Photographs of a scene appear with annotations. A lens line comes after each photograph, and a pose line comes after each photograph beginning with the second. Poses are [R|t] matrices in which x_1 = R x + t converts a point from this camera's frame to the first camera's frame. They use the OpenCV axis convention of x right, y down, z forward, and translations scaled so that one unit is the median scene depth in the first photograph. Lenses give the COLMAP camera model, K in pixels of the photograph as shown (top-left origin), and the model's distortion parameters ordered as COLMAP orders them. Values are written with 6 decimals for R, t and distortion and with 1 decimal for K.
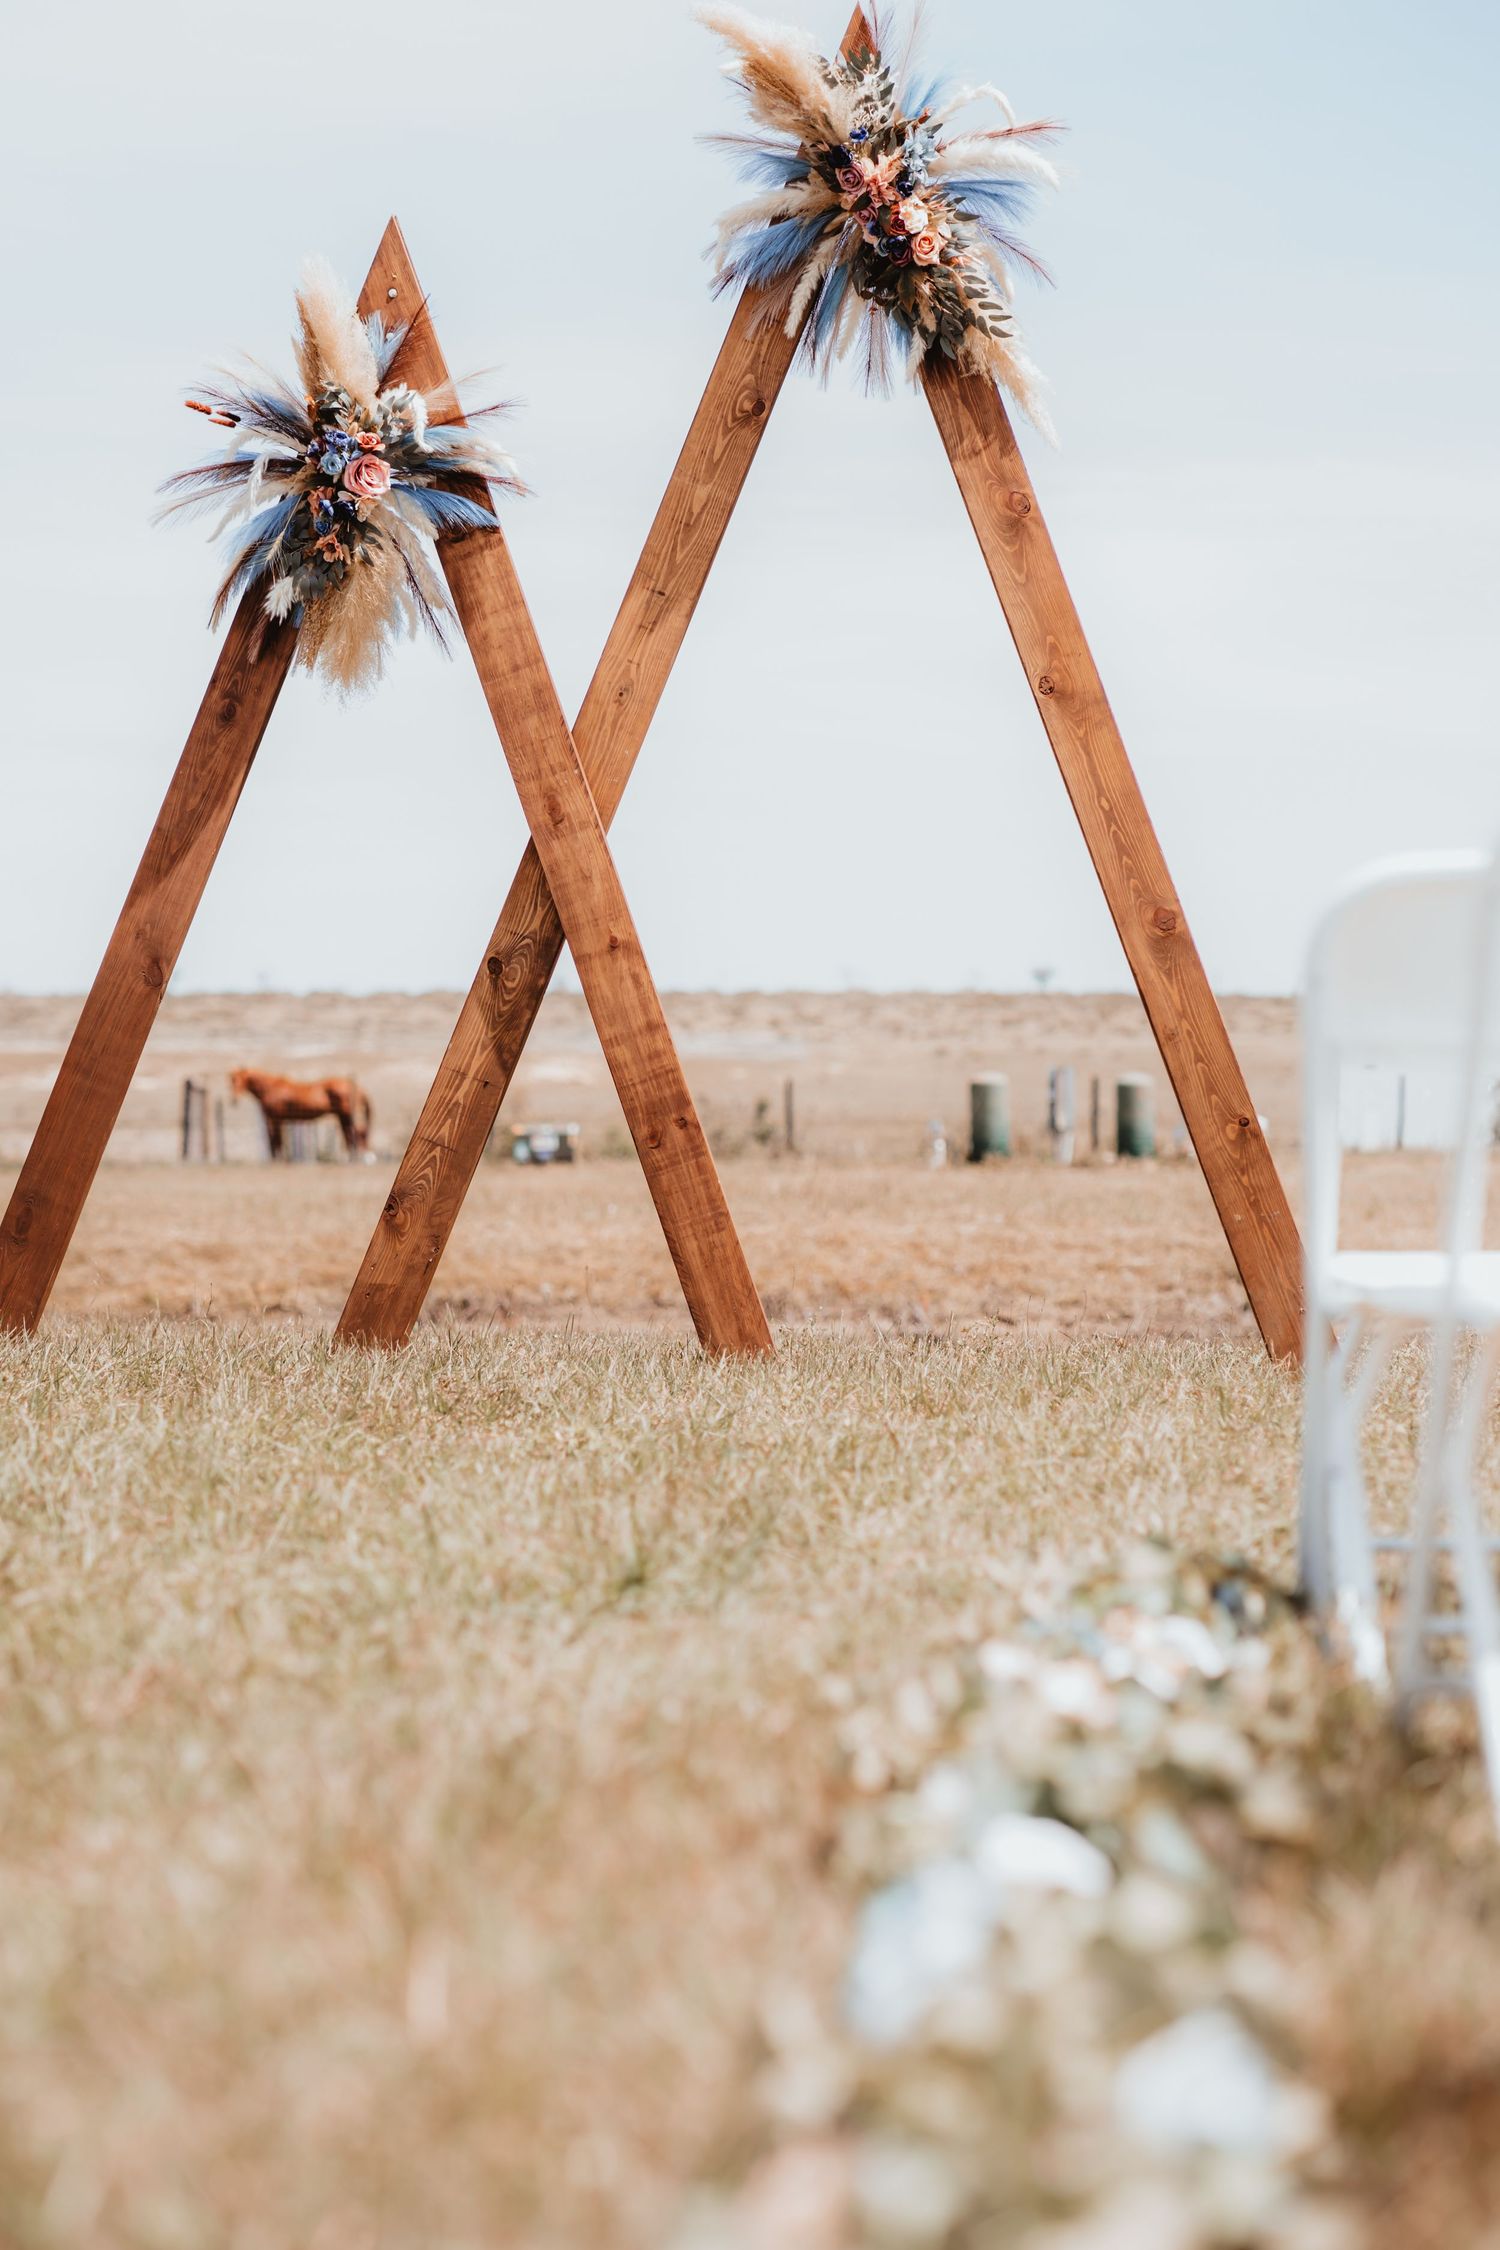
lens RADIAL K [[6128.7, 0, 750.0], [0, 6128.7, 1125.0], [0, 0, 1]] dist [0.133346, -0.646068]
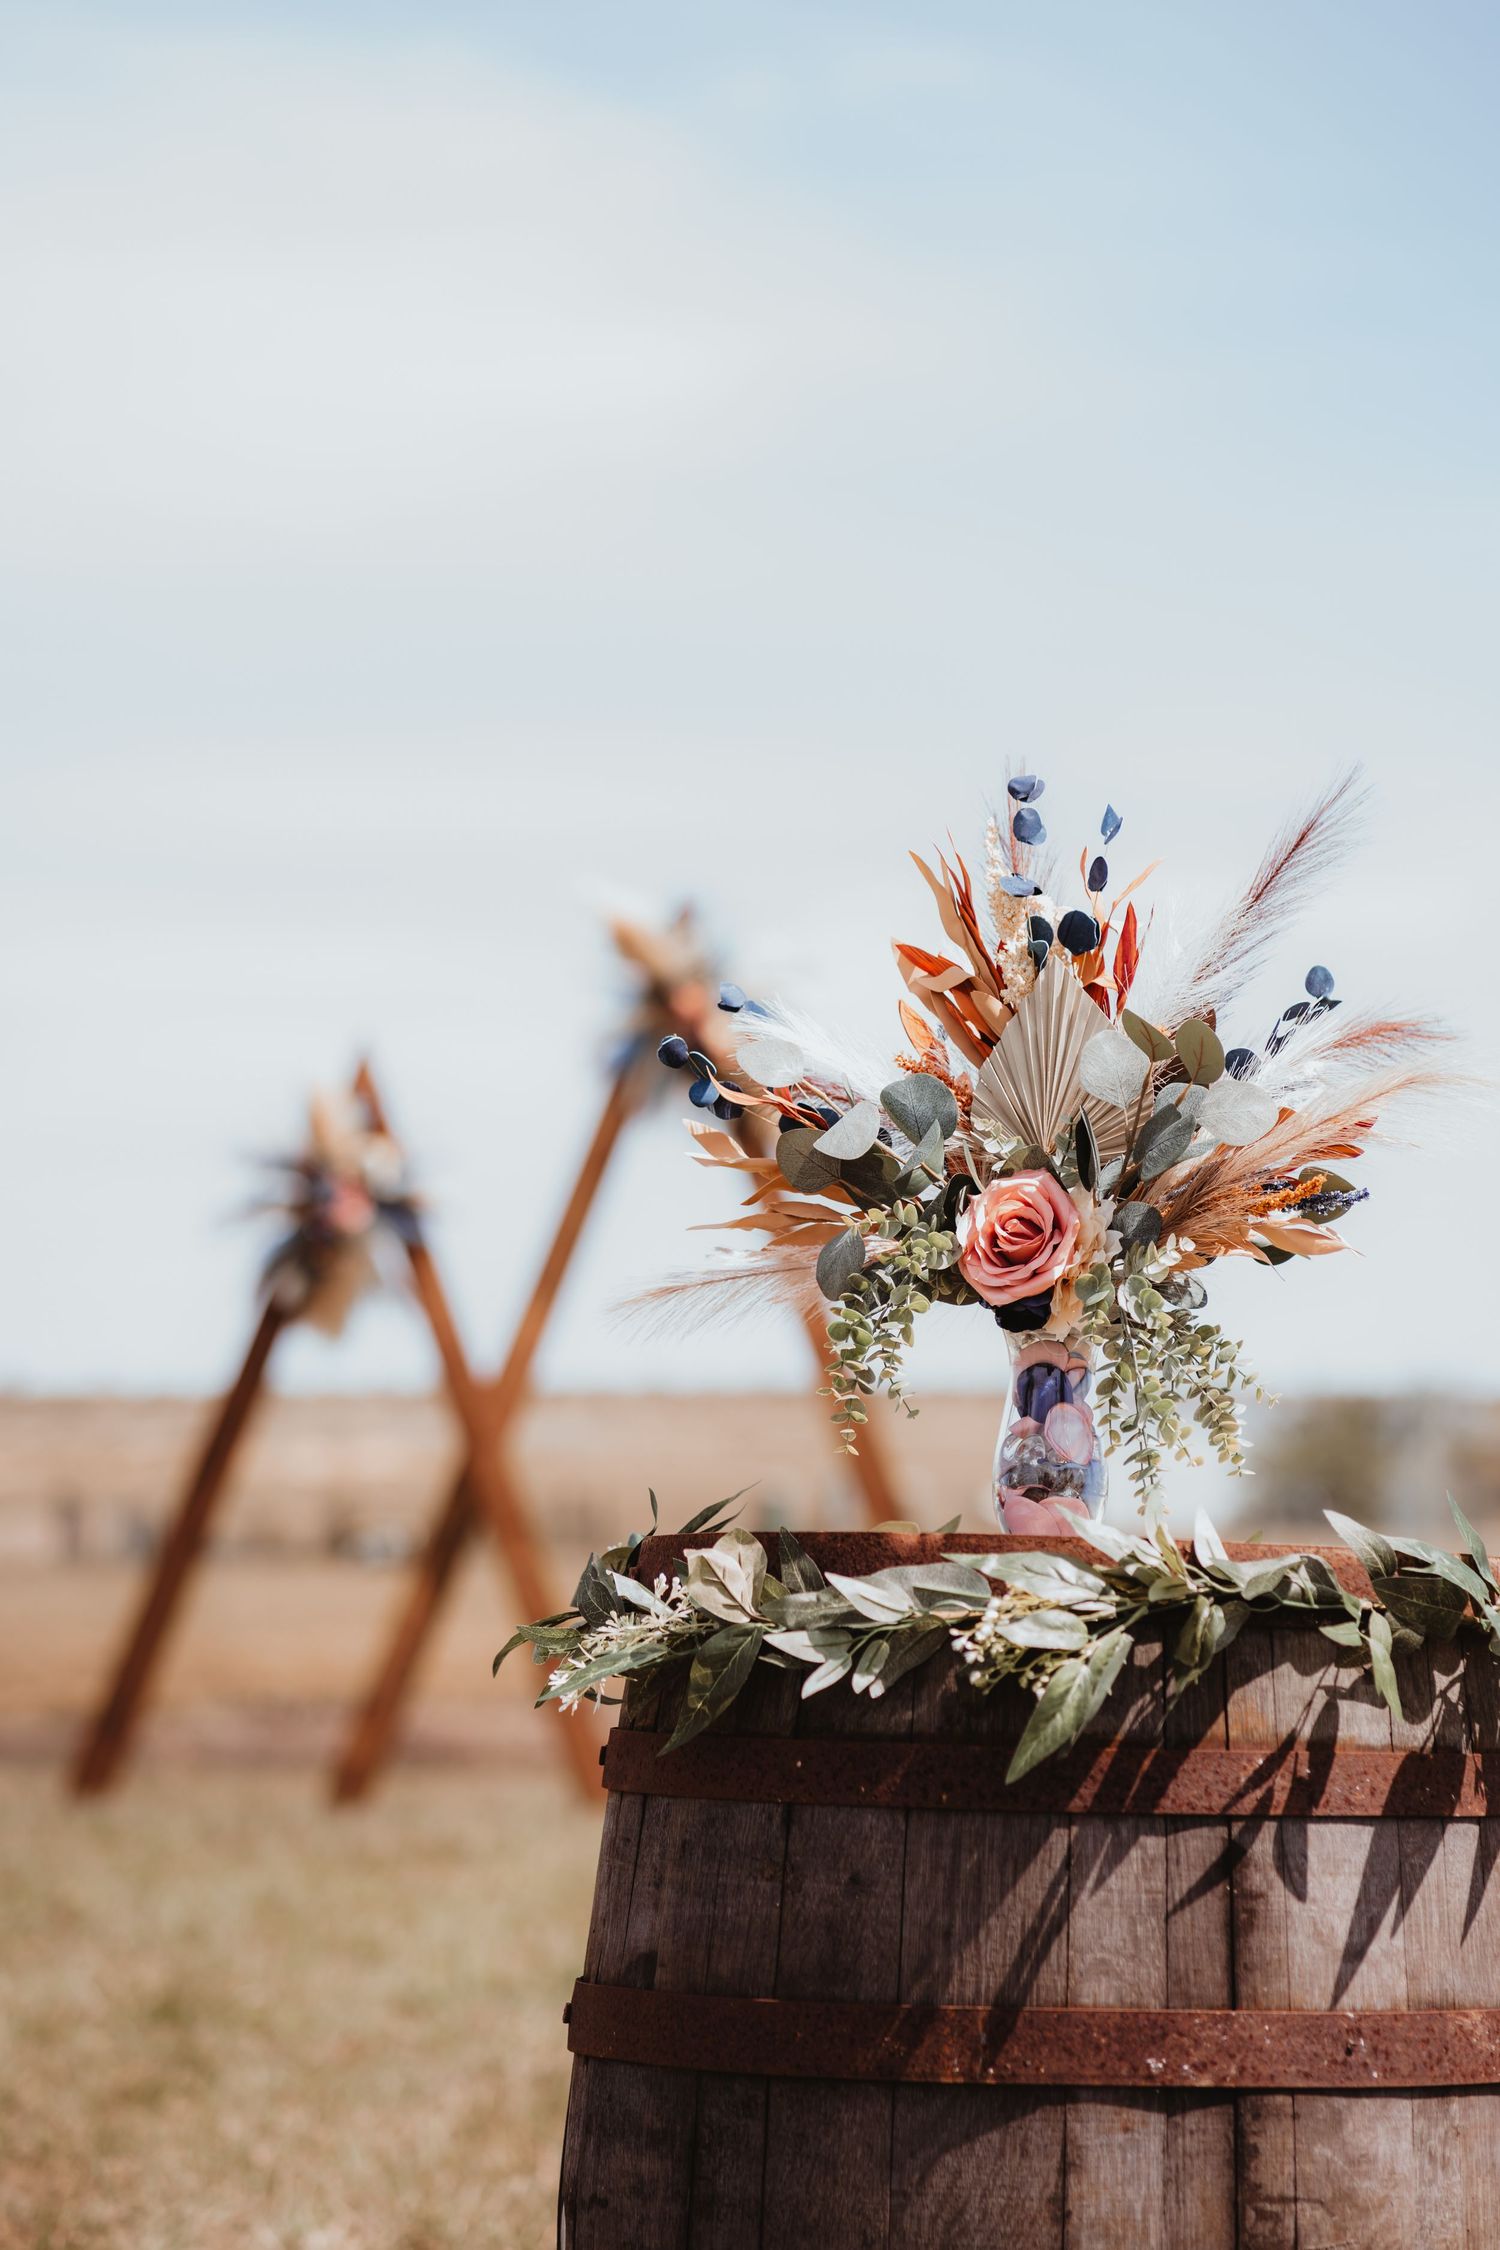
lens RADIAL K [[6128.7, 0, 750.0], [0, 6128.7, 1125.0], [0, 0, 1]] dist [0.133346, -0.646068]
pose [[0.999301, -0.001233, 0.037350, -0.021257], [0.003398, 0.998314, -0.057948, -0.040048], [-0.037216, 0.058034, 0.997621, -0.469574]]
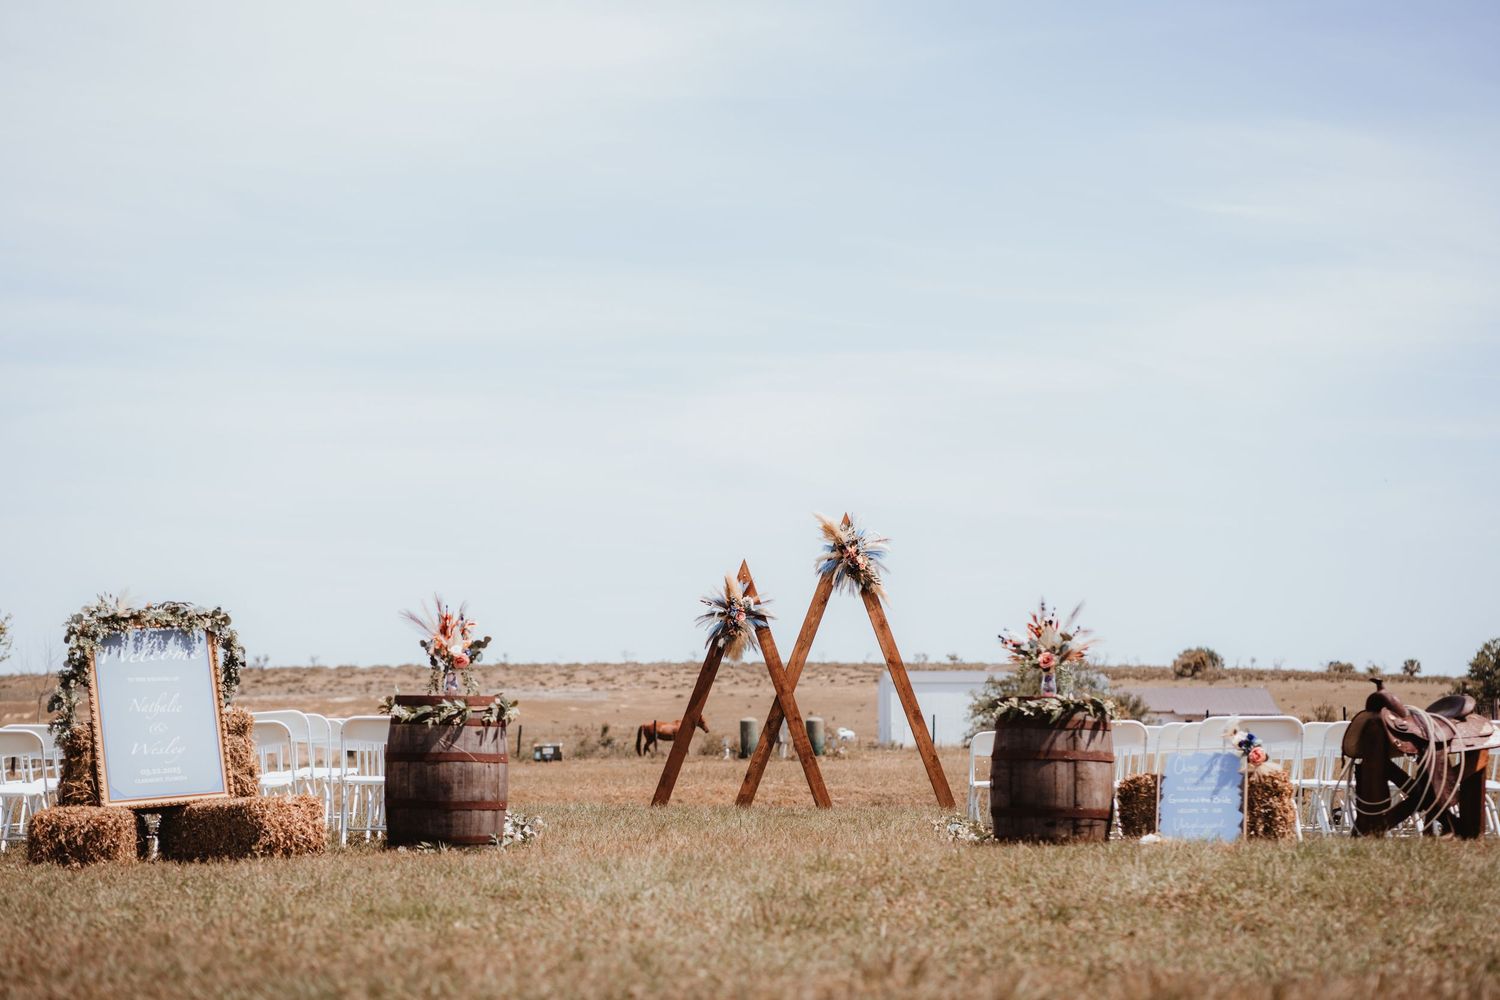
lens RADIAL K [[4085.8, 0, 750.0], [0, 4085.8, 500.0], [0, 0, 1]] dist [0.133346, -0.646068]
pose [[0.997622, -0.005786, 0.068681, -0.262440], [0.009562, 0.998452, -0.054788, -0.025468], [-0.068257, 0.055314, 0.996133, -2.022884]]
